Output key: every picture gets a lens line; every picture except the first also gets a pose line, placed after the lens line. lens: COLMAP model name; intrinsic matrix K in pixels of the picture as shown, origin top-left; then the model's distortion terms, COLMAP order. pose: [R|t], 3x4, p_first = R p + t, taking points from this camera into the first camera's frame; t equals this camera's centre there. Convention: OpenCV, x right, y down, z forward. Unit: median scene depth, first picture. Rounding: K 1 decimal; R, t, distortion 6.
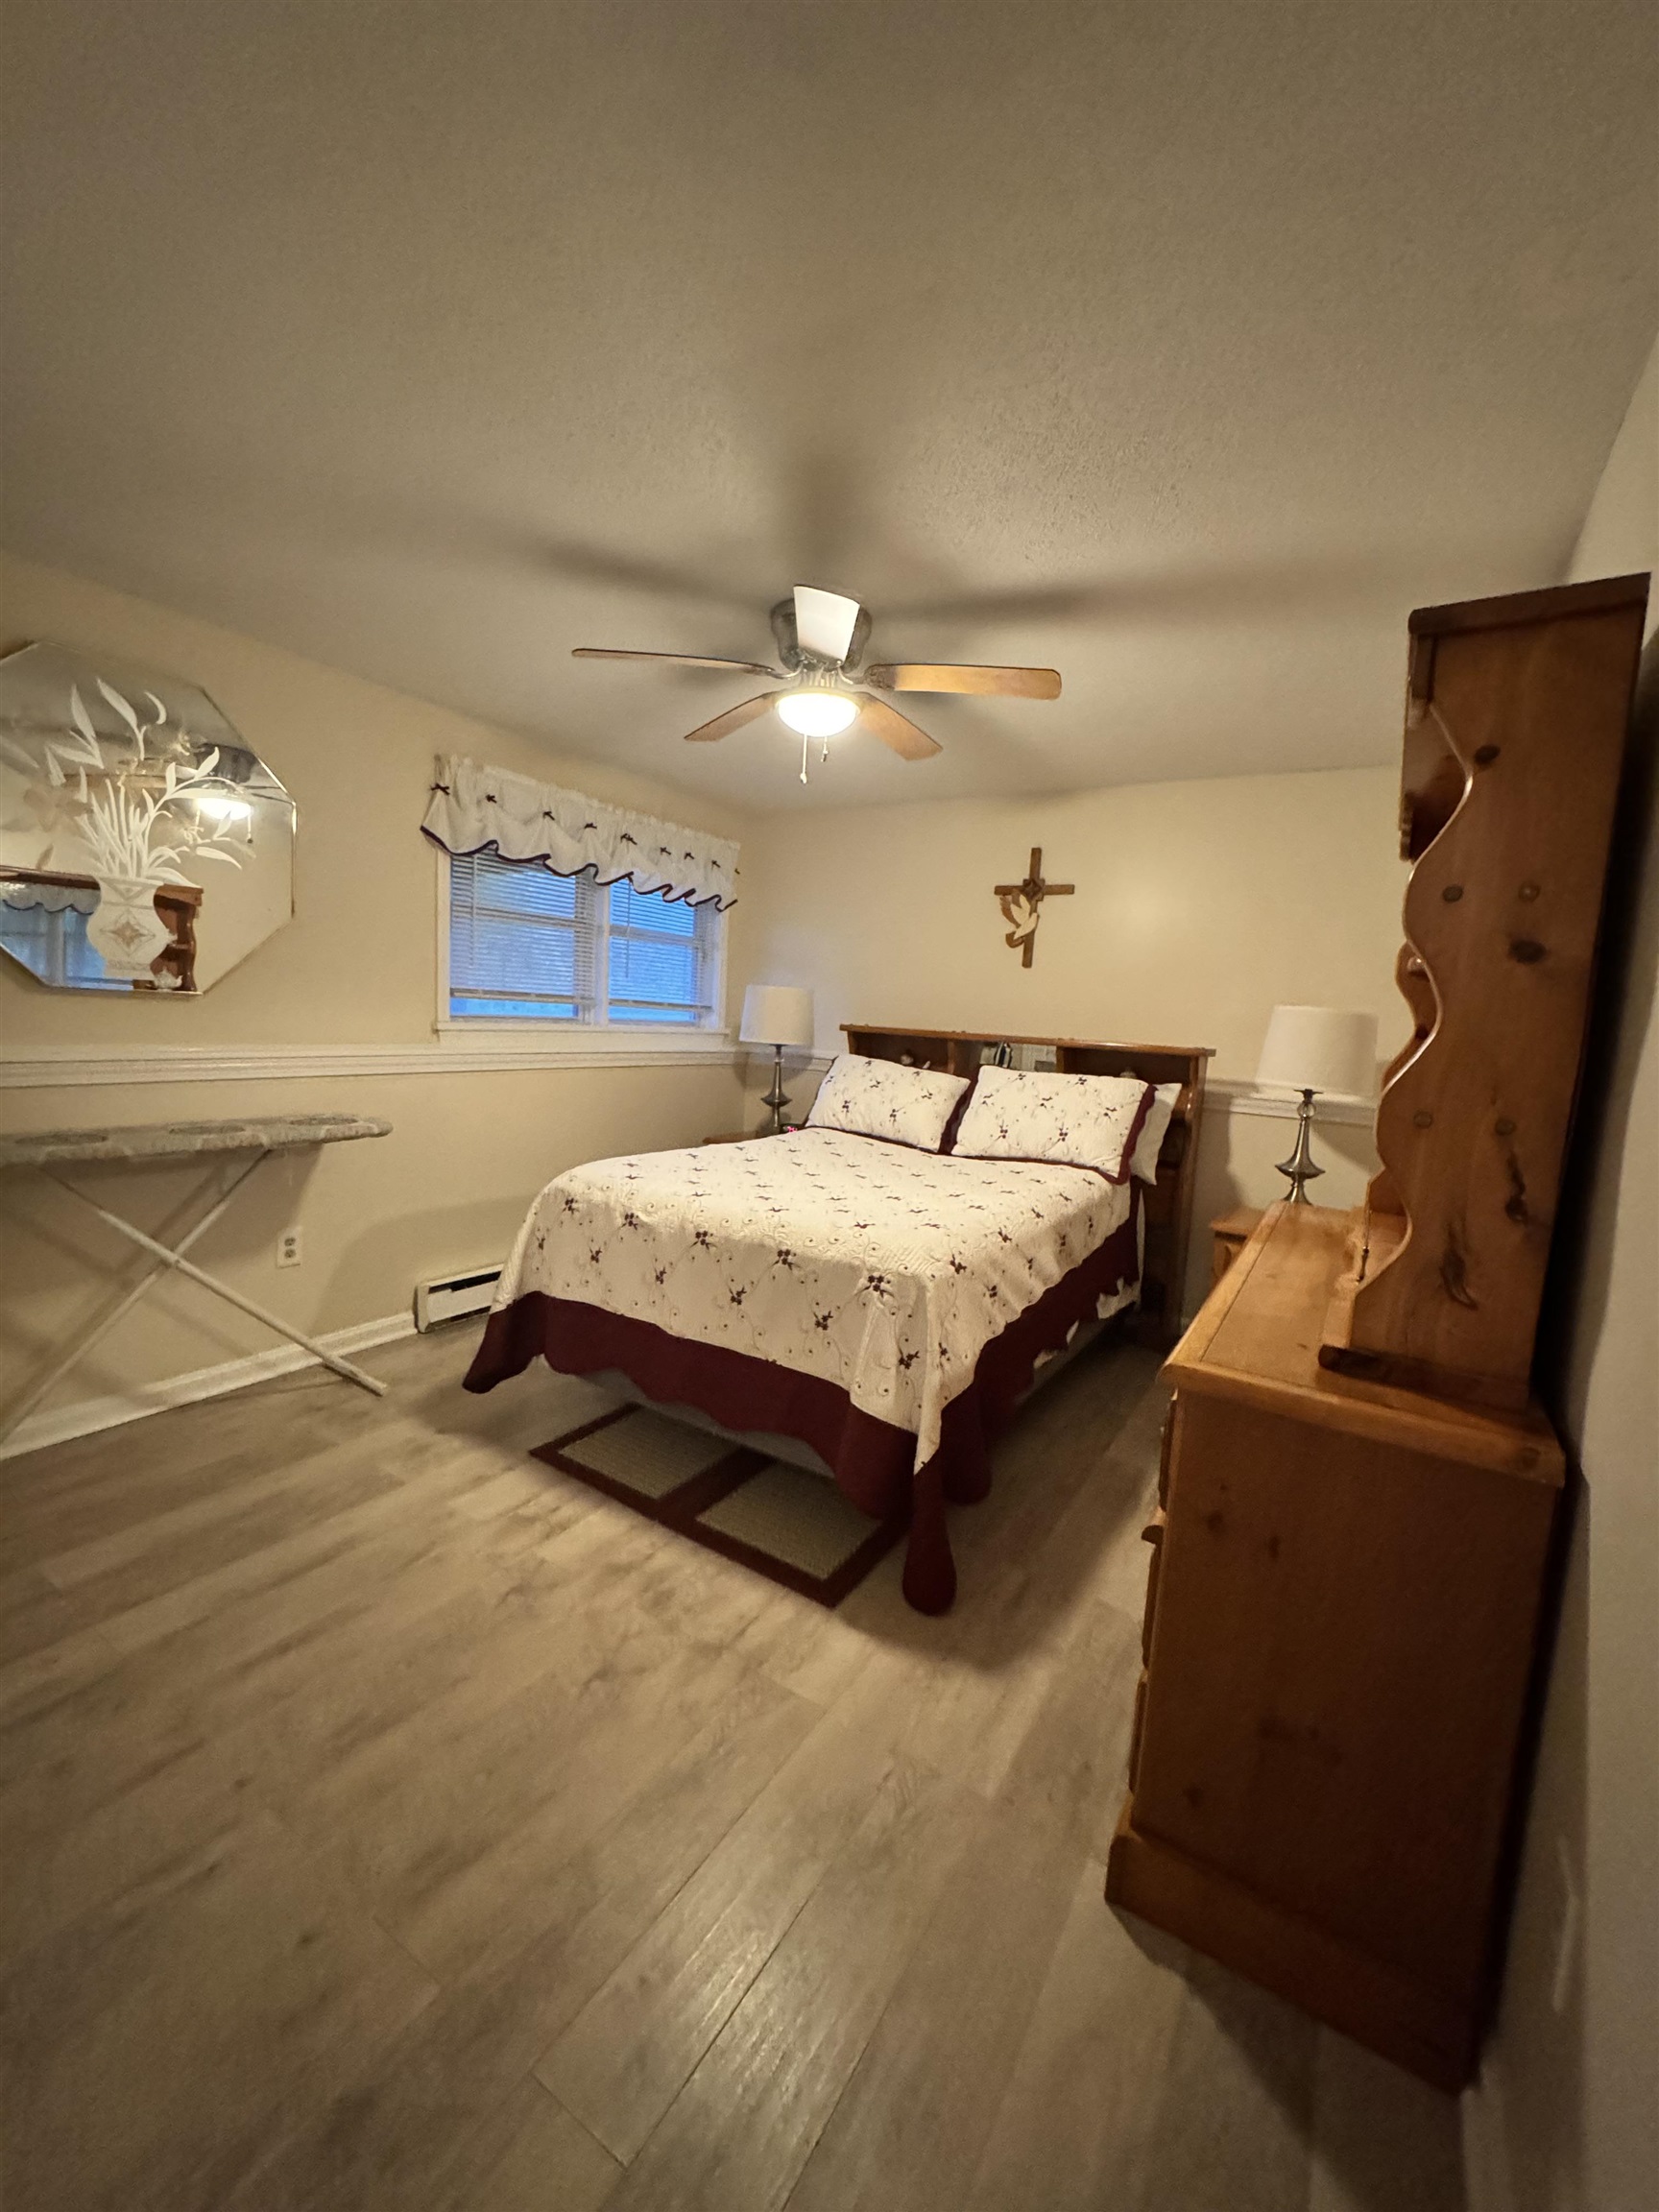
lens RADIAL K [[881.9, 0, 834.9], [0, 881.9, 1109.0], [0, 0, 1]] dist [-0.009058, 0.000461]
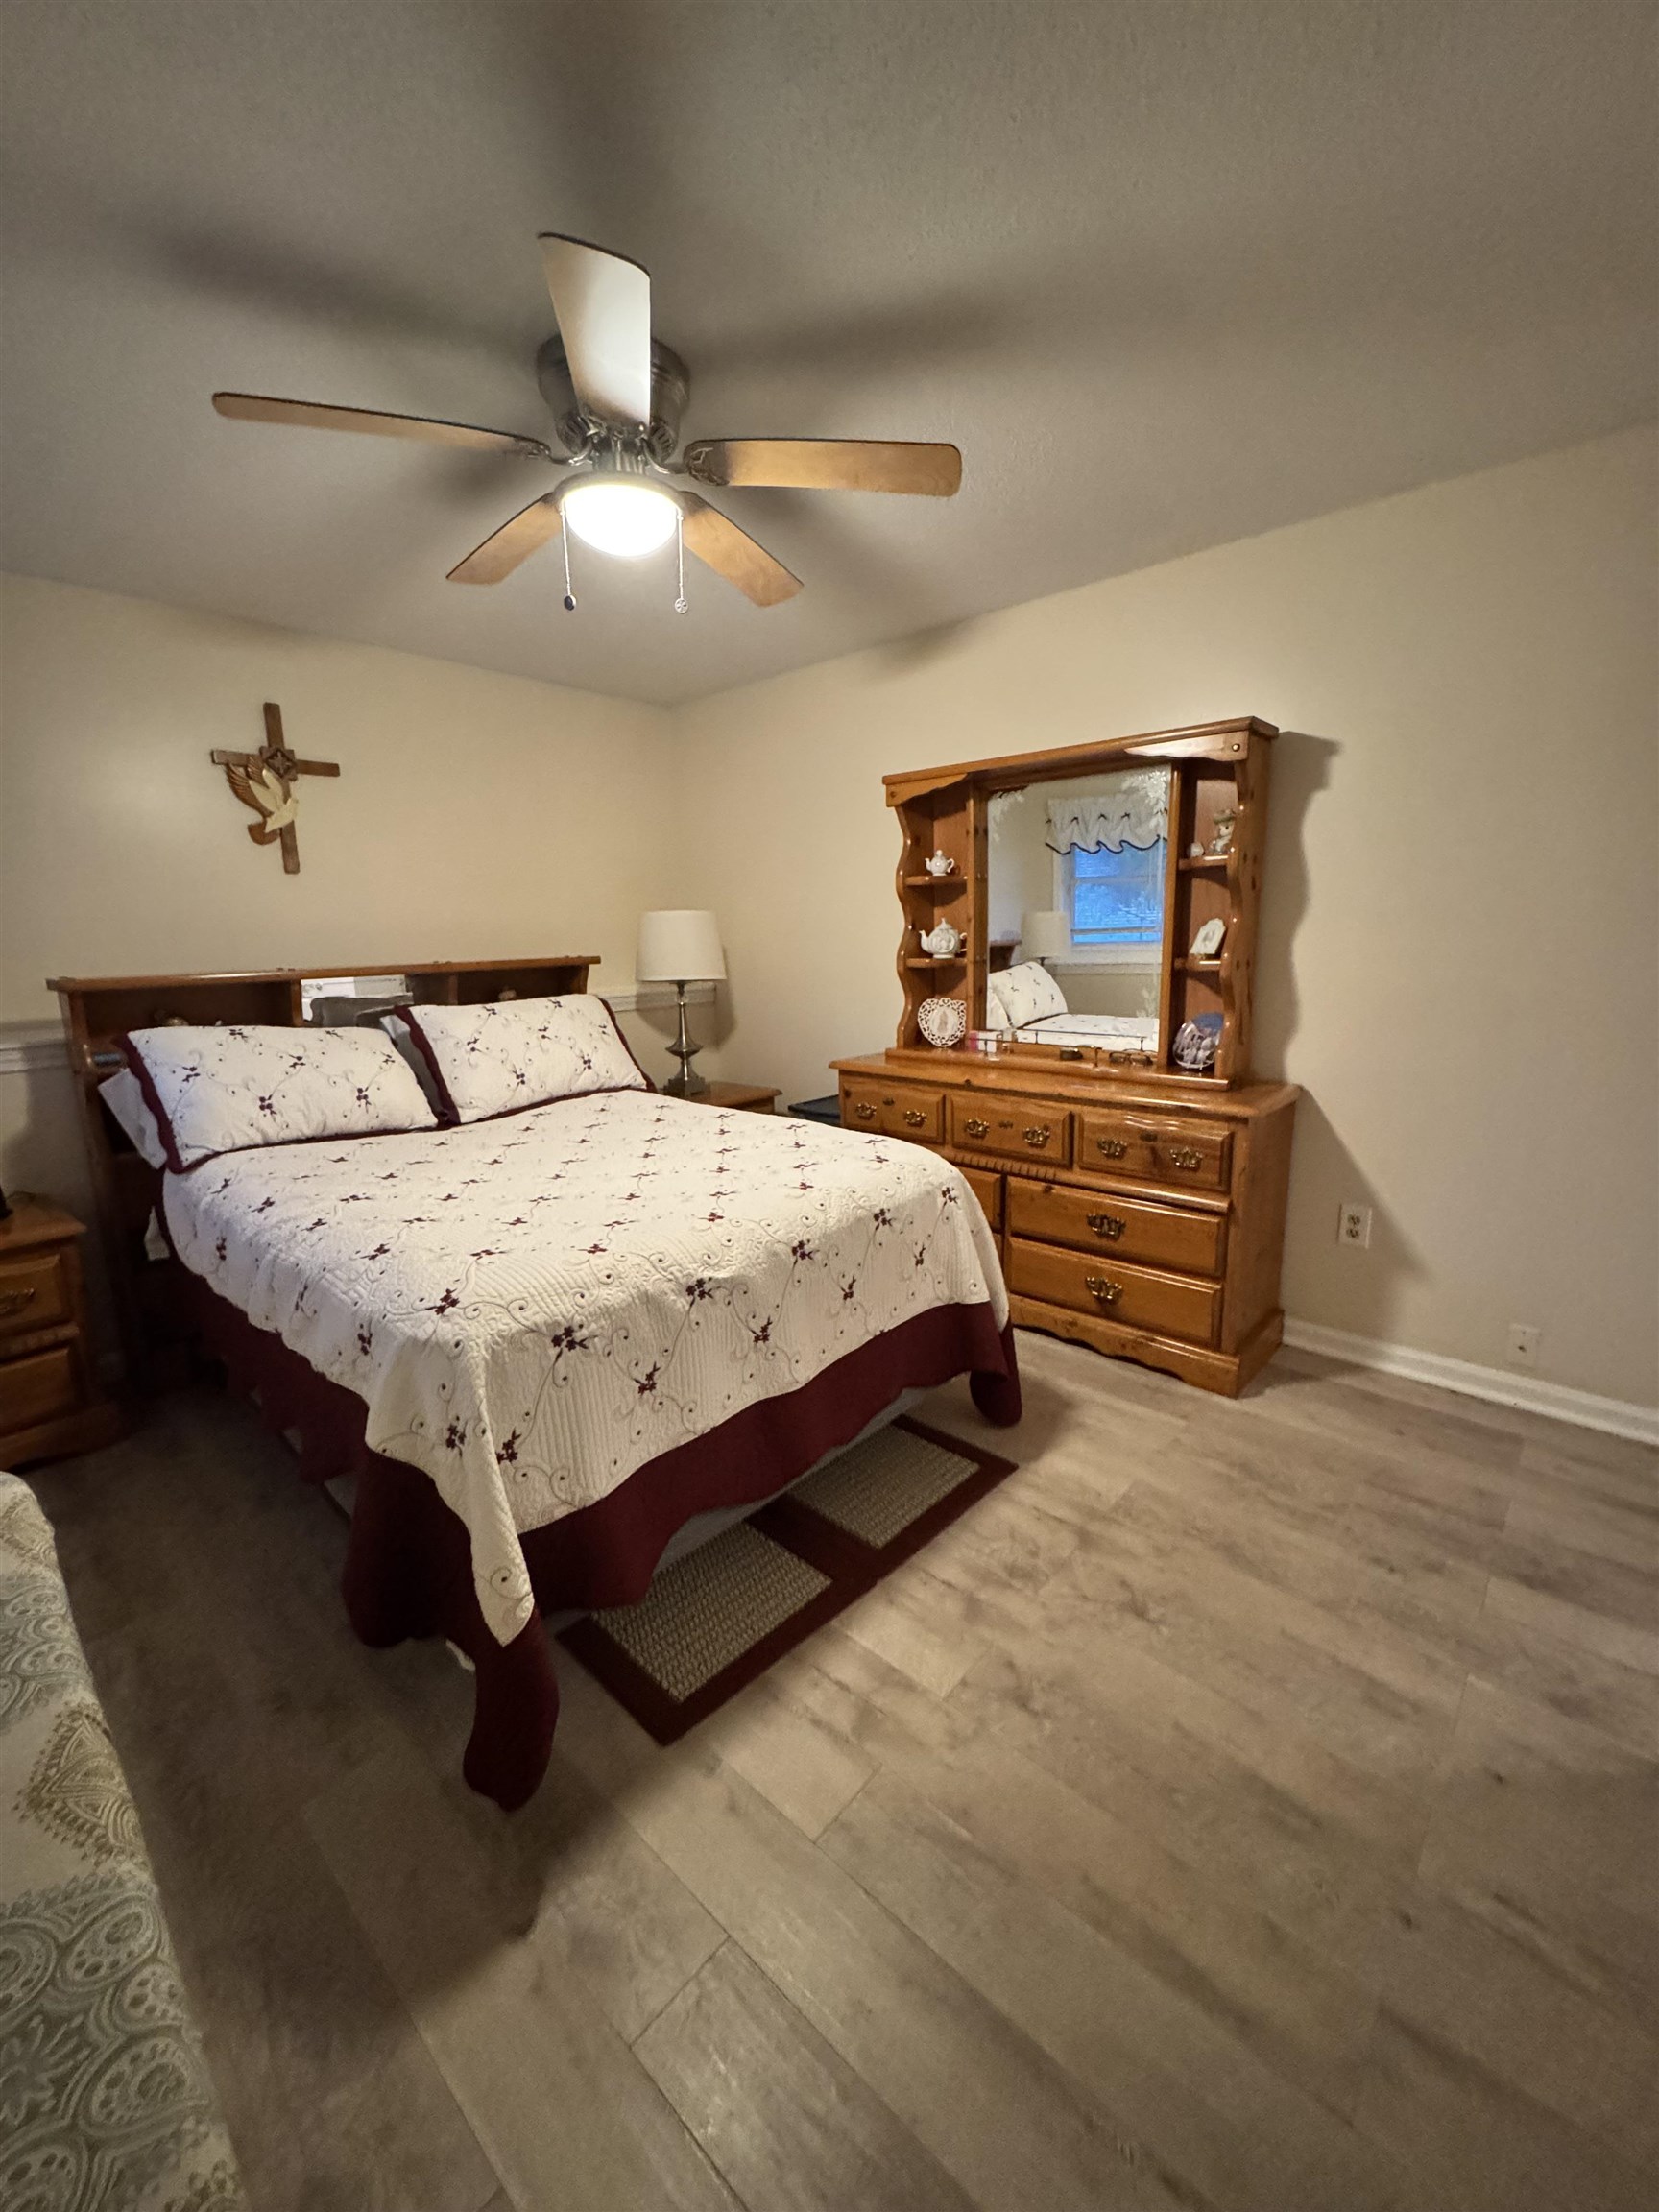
lens RADIAL K [[881.9, 0, 834.9], [0, 881.9, 1109.0], [0, 0, 1]] dist [-0.009058, 0.000461]
pose [[0.172197, -0.256678, 0.951034, -0.807254], [0.138244, 0.962197, 0.234660, -0.143522], [-0.975314, 0.091067, 0.201171, 0.764902]]
